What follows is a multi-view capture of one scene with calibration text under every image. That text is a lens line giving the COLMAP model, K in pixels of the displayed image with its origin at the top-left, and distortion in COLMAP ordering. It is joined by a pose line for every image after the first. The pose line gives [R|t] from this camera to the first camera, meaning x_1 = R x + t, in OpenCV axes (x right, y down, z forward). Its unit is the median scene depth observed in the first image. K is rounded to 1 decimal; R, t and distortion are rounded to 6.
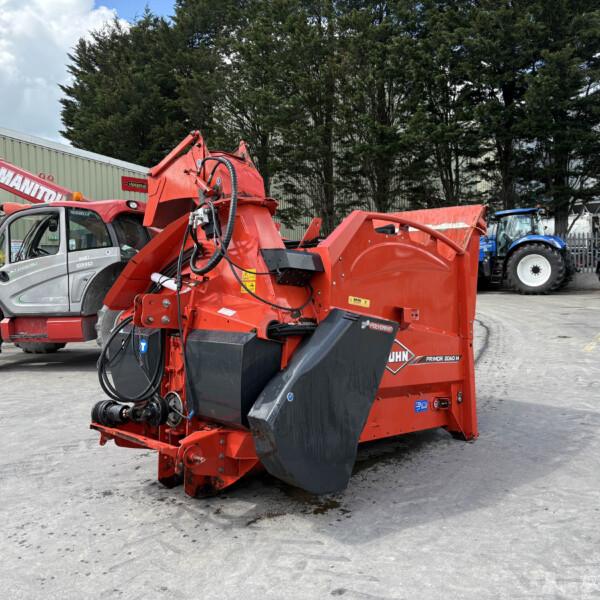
lens RADIAL K [[607.0, 0, 300.0], [0, 607.0, 300.0], [0, 0, 1]] dist [0.007769, 0.014906]
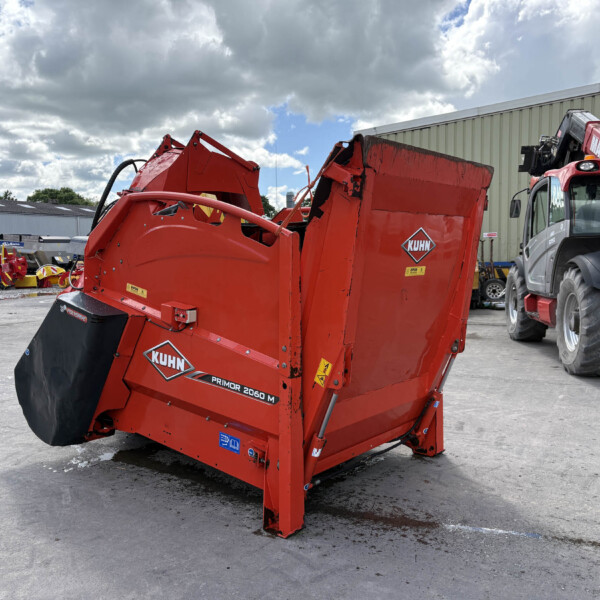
lens RADIAL K [[602.7, 0, 298.0], [0, 602.7, 317.1], [0, 0, 1]] dist [0.011351, 0.004710]
pose [[0.082992, 0.124057, -0.988798, 0.989055], [-0.043994, 0.991710, 0.120730, -0.075539], [0.995579, 0.033482, 0.087762, 1.096075]]
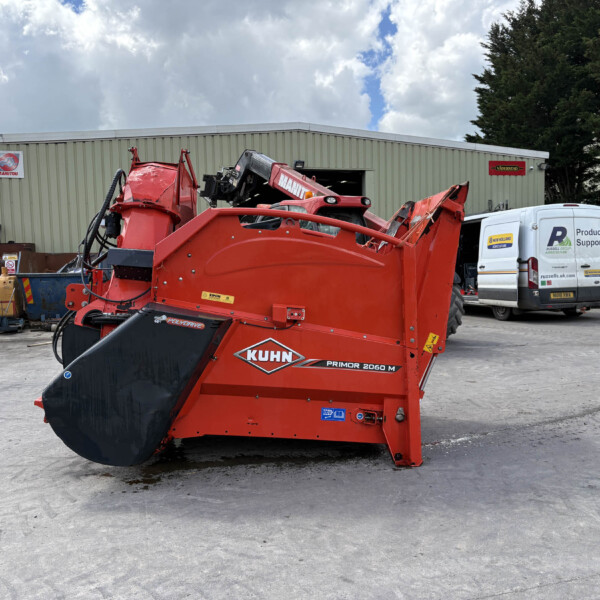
lens RADIAL K [[608.2, 0, 300.0], [0, 608.2, 300.0], [0, 0, 1]] dist [0.039113, -0.029147]
pose [[0.735360, 0.046066, -0.676109, 0.837839], [-0.028792, 0.998910, 0.036744, -0.032392], [0.677065, -0.007554, 0.735885, 0.316517]]
